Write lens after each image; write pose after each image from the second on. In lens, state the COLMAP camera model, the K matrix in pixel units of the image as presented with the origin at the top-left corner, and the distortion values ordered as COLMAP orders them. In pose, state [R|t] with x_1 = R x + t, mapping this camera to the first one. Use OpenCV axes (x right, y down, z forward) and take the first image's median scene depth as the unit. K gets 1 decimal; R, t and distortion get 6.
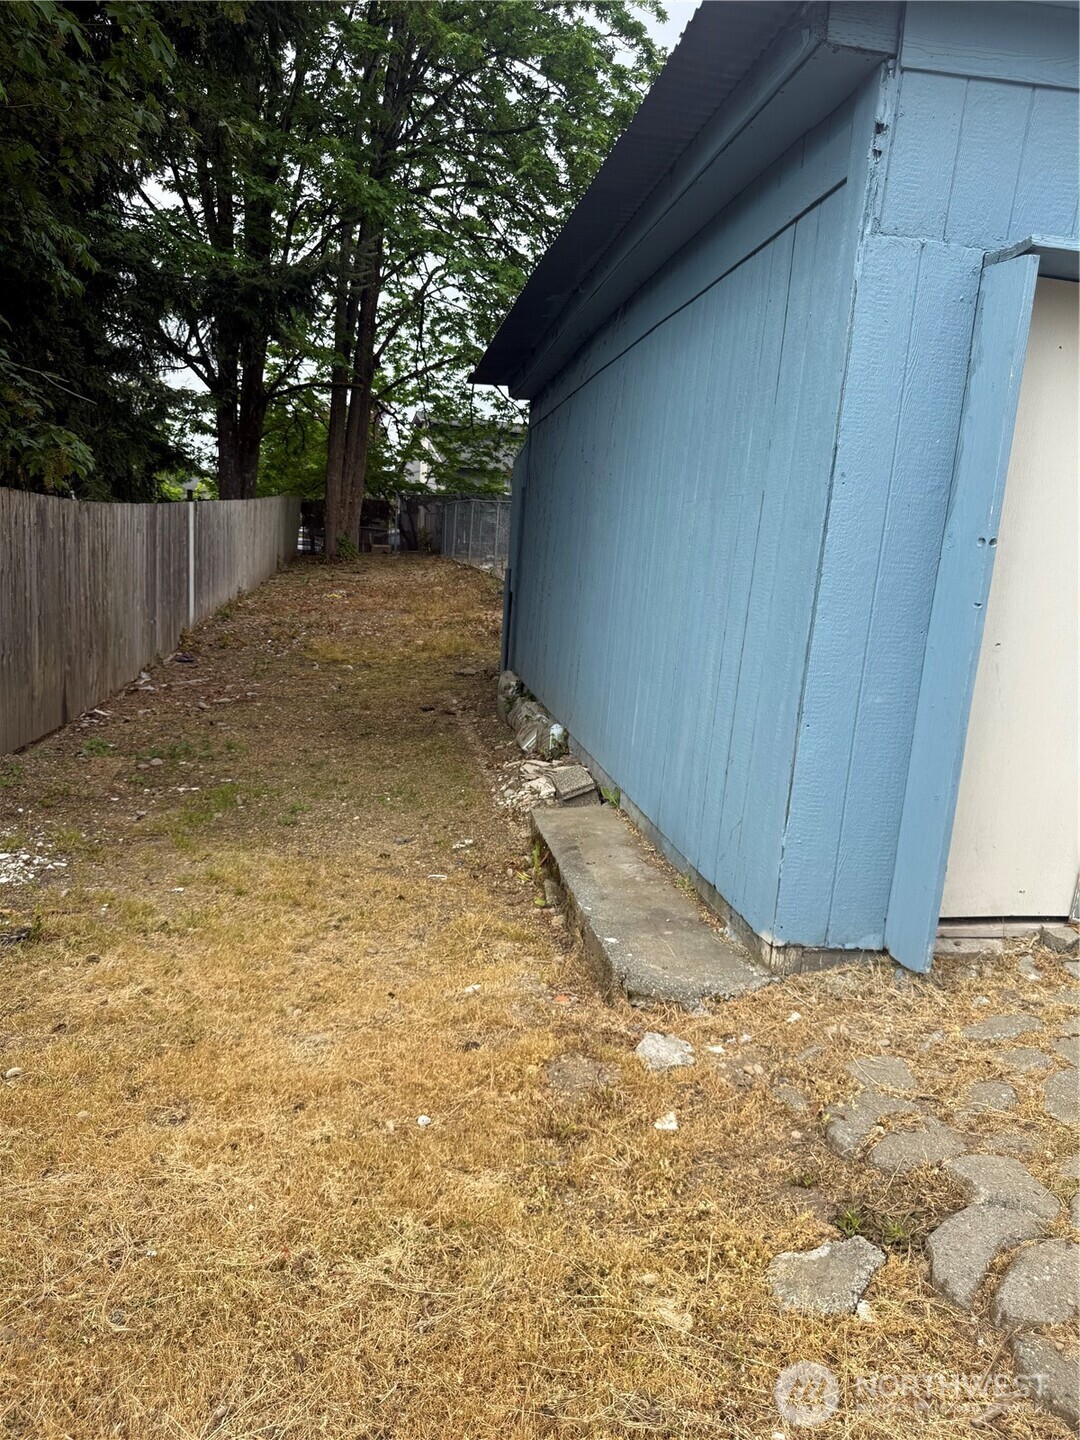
lens RADIAL K [[1034.0, 0, 541.3], [0, 1034.0, 722.8], [0, 0, 1]] dist [0.005945, -0.006196]
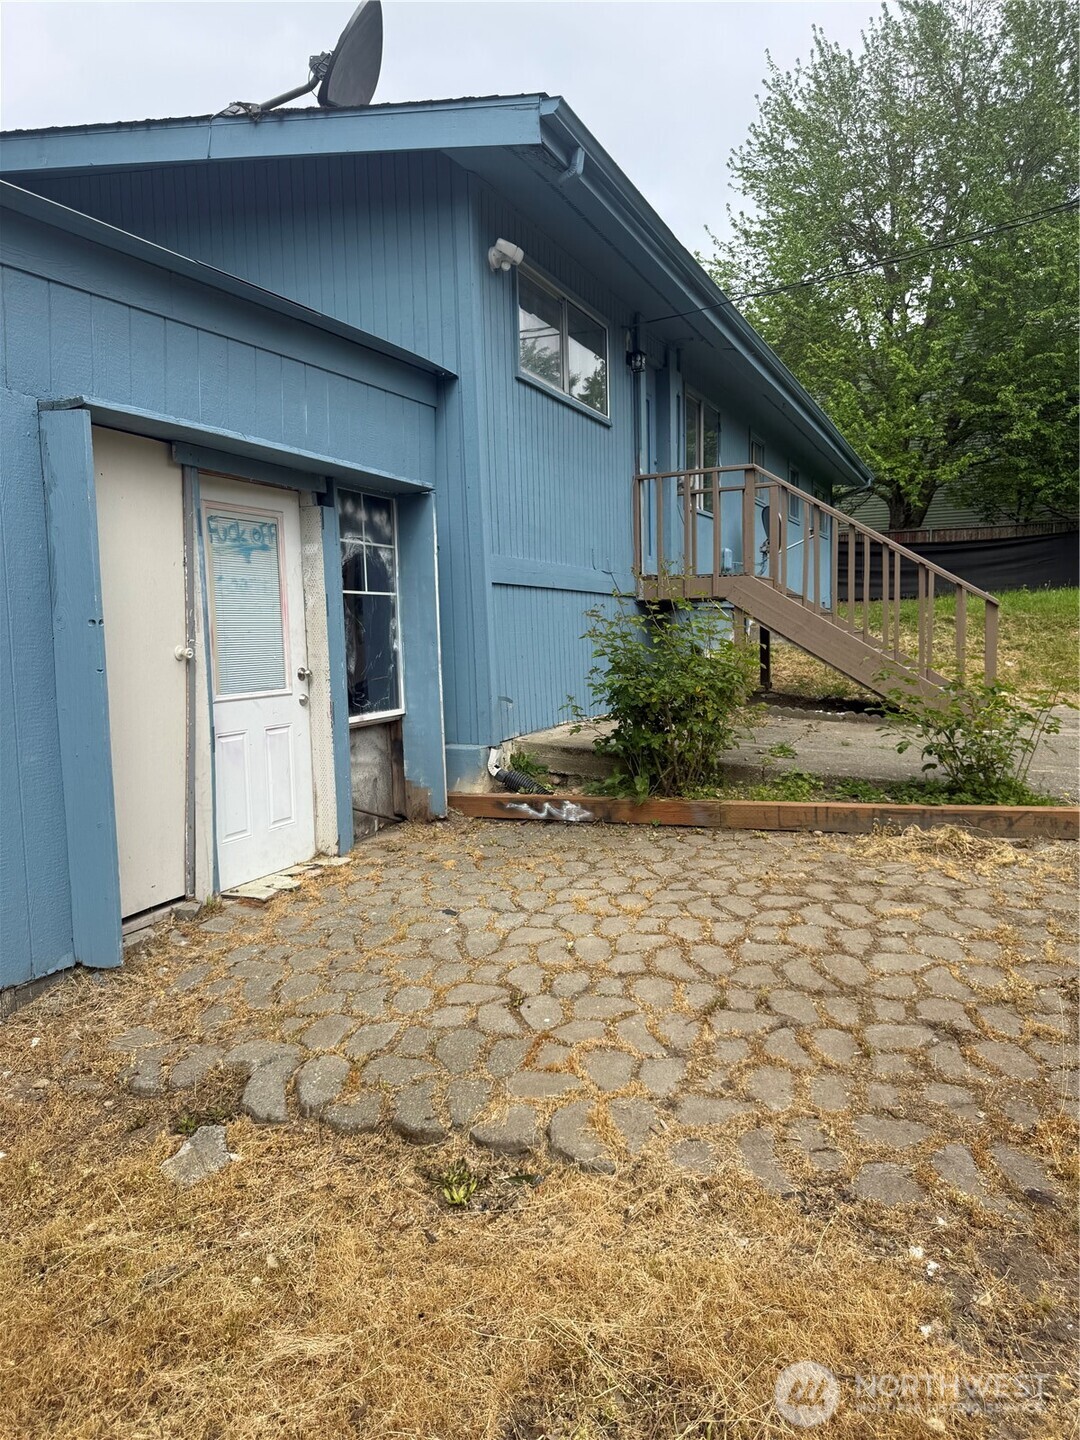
lens RADIAL K [[1034.0, 0, 538.9], [0, 1034.0, 721.8], [0, 0, 1]] dist [0.005945, -0.006196]
pose [[0.522965, -0.162835, 0.836655, -0.366801], [0.213102, 0.975387, 0.056633, -0.007794], [-0.825285, 0.148676, 0.544794, -0.140174]]
